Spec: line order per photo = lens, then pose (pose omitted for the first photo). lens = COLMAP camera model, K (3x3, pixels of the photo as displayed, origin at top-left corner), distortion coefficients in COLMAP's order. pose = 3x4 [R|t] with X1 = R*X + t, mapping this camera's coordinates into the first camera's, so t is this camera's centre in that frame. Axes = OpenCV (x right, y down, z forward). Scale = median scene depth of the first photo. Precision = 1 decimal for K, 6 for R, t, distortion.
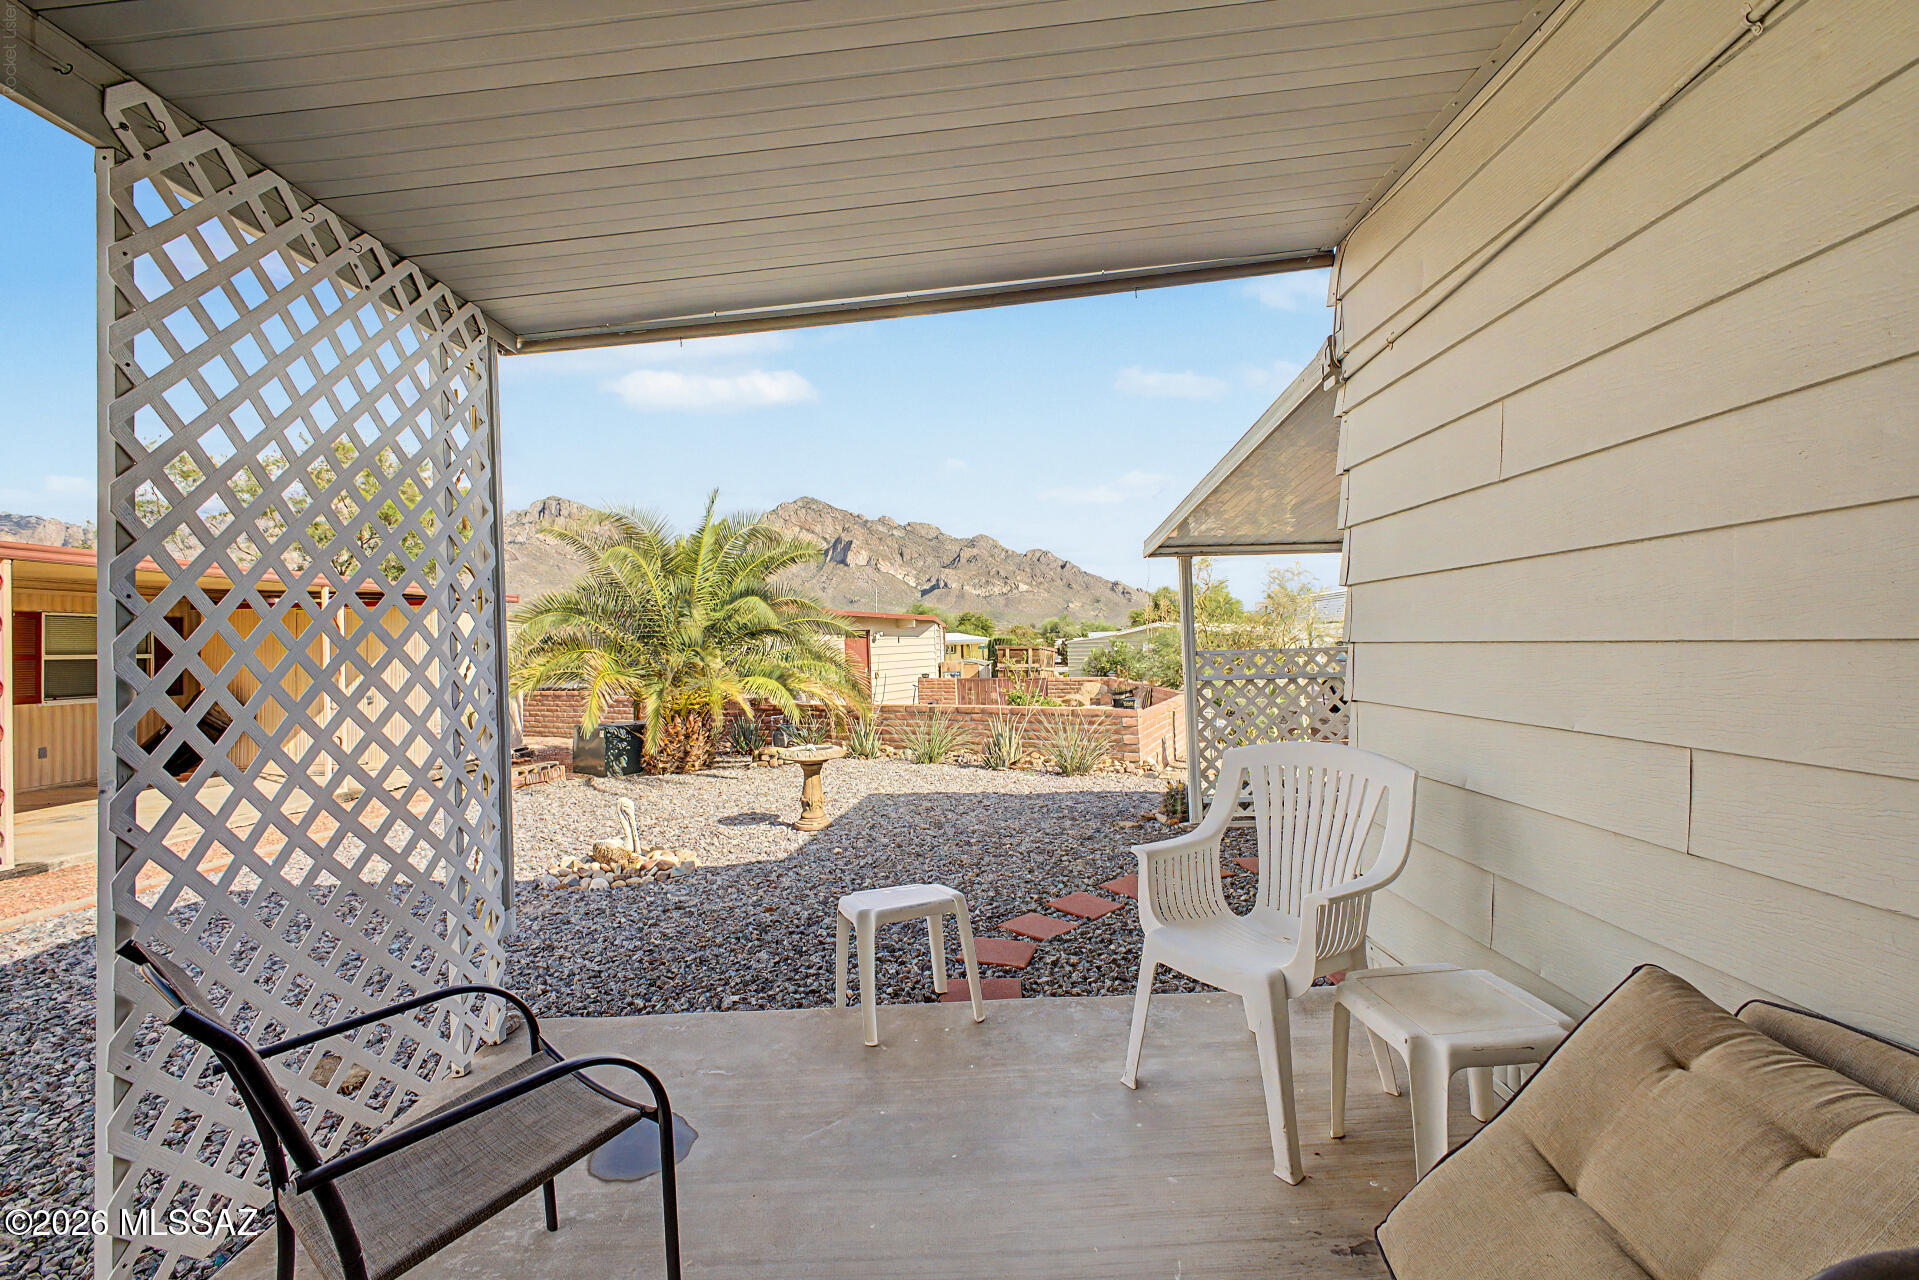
lens RADIAL K [[803.5, 0, 965.2], [0, 803.5, 610.8], [0, 0, 1]] dist [-0.003372, -0.001460]
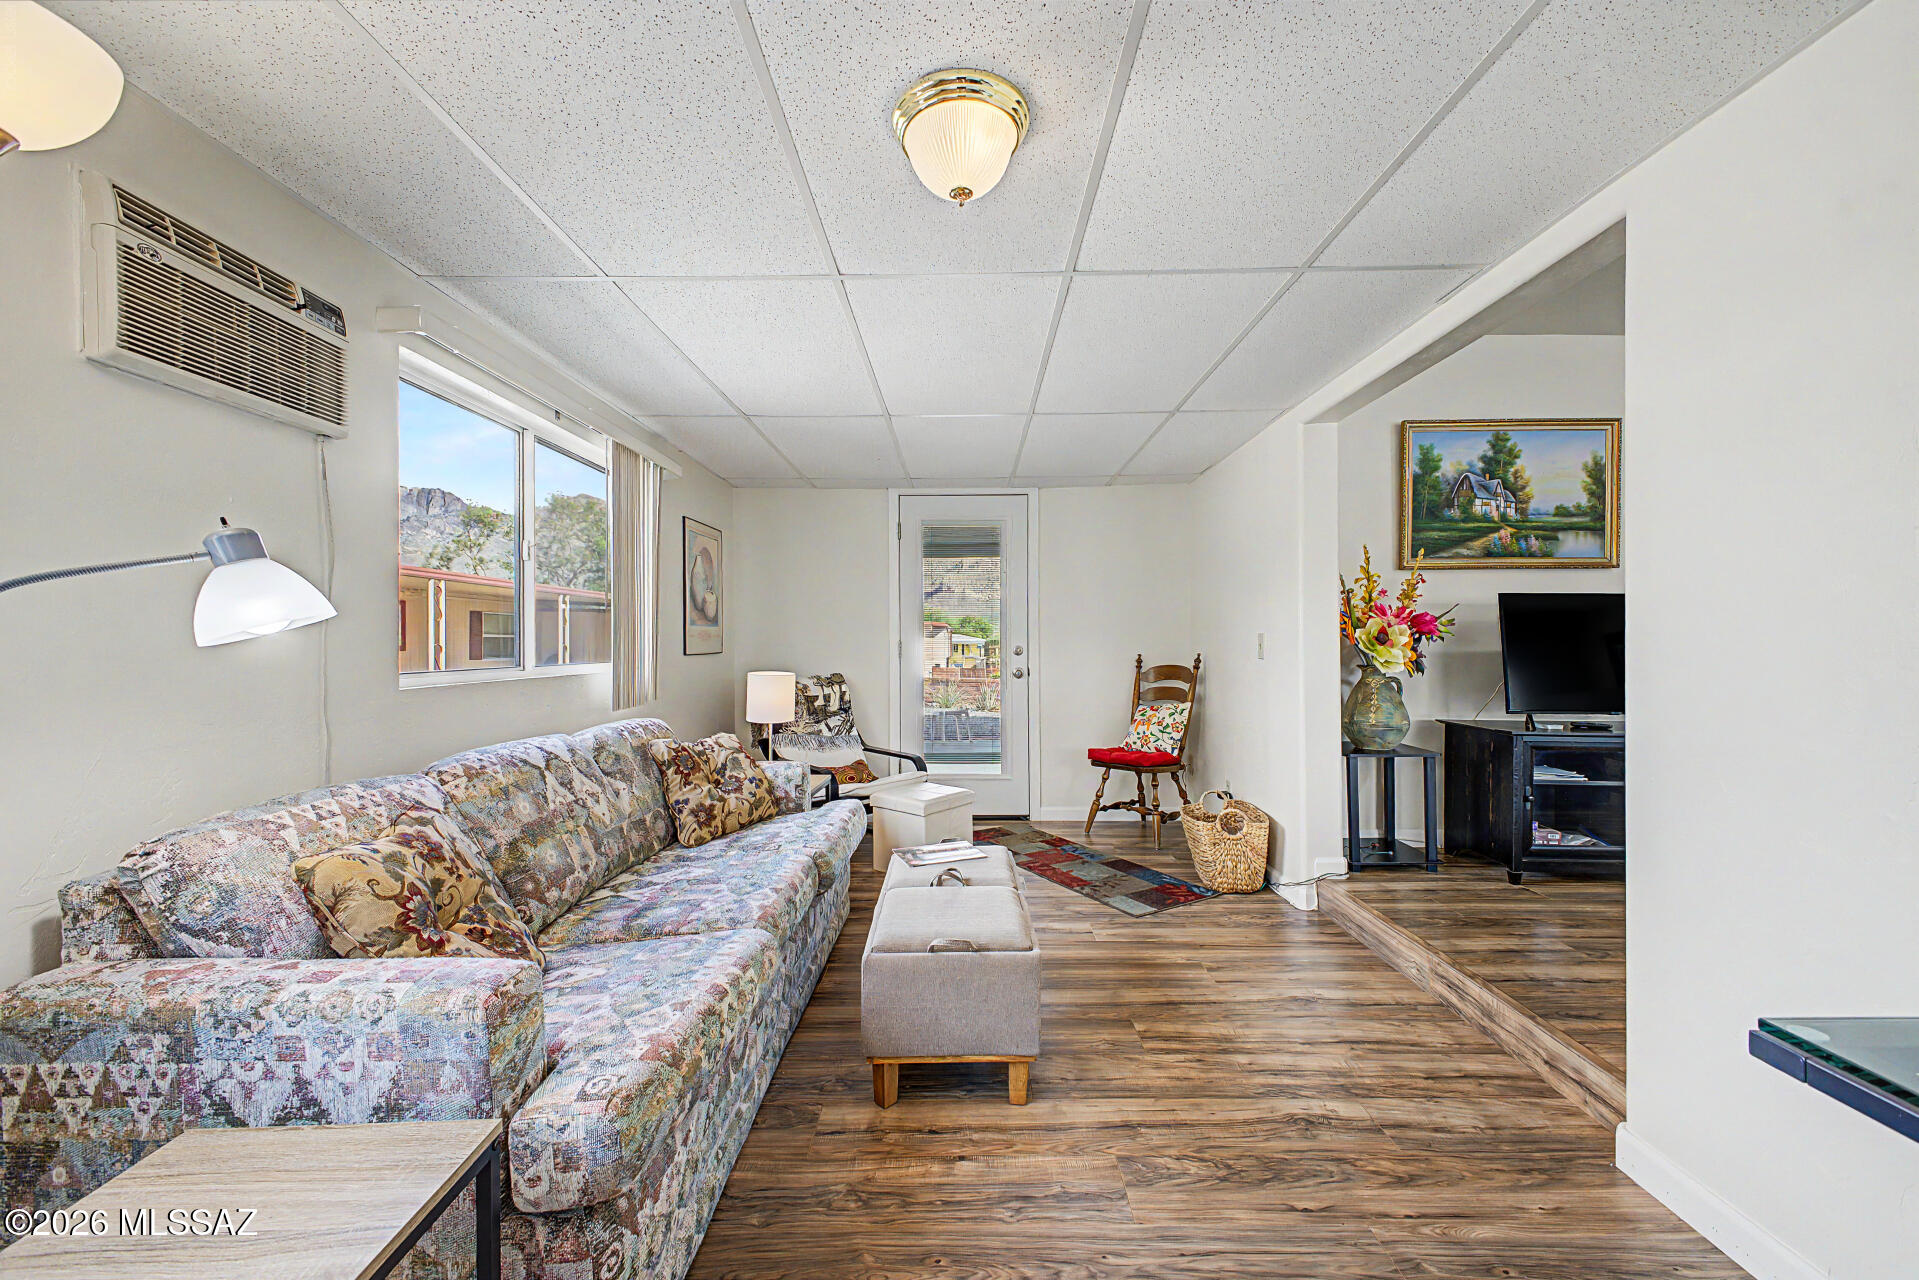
lens RADIAL K [[760.1, 0, 960.5], [0, 760.1, 643.5], [0, 0, 1]] dist [0.020139, -0.004075]
pose [[0.999377, 0.034730, -0.006256, -0.007200], [-0.034456, 0.998622, 0.039577, -0.023806], [0.007621, -0.039336, 0.999197, -0.745799]]
